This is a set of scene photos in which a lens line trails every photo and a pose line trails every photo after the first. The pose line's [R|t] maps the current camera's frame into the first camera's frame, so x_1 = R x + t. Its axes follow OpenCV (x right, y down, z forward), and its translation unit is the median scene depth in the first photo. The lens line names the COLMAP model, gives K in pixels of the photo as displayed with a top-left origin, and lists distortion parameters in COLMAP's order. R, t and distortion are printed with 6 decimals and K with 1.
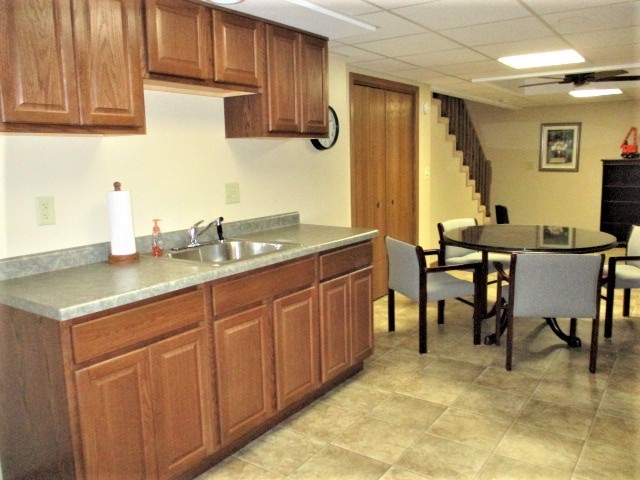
lens RADIAL K [[529.7, 0, 319.1], [0, 529.7, 239.4], [0, 0, 1]] dist [-0.048185, 0.016888]
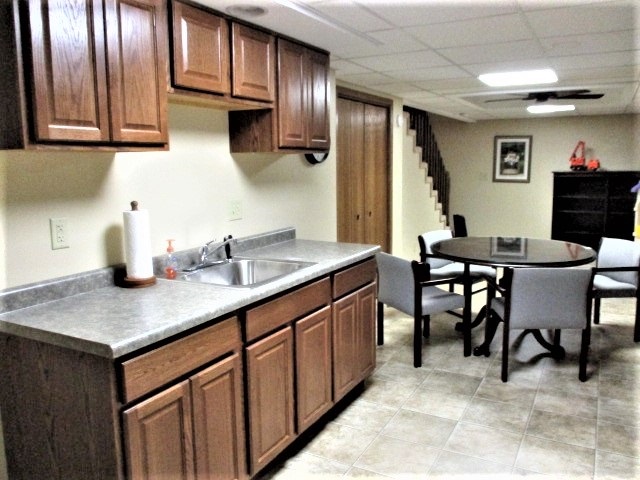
lens RADIAL K [[529.7, 0, 318.3], [0, 529.7, 237.7], [0, 0, 1]] dist [-0.048185, 0.016888]
pose [[0.993306, -0.005321, 0.115388, -0.117867], [0.006893, 0.999889, -0.013226, -0.020355], [-0.115305, 0.013932, 0.993232, 0.019052]]
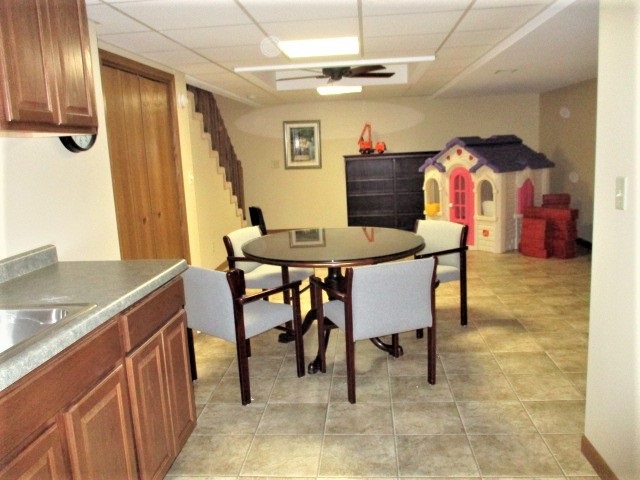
lens RADIAL K [[529.7, 0, 318.7], [0, 529.7, 241.7], [0, 0, 1]] dist [-0.048185, 0.016888]
pose [[0.864755, -0.105373, 0.491015, -0.081116], [0.105124, 0.994060, 0.028186, -0.042248], [-0.491069, 0.027244, 0.870695, 0.274164]]
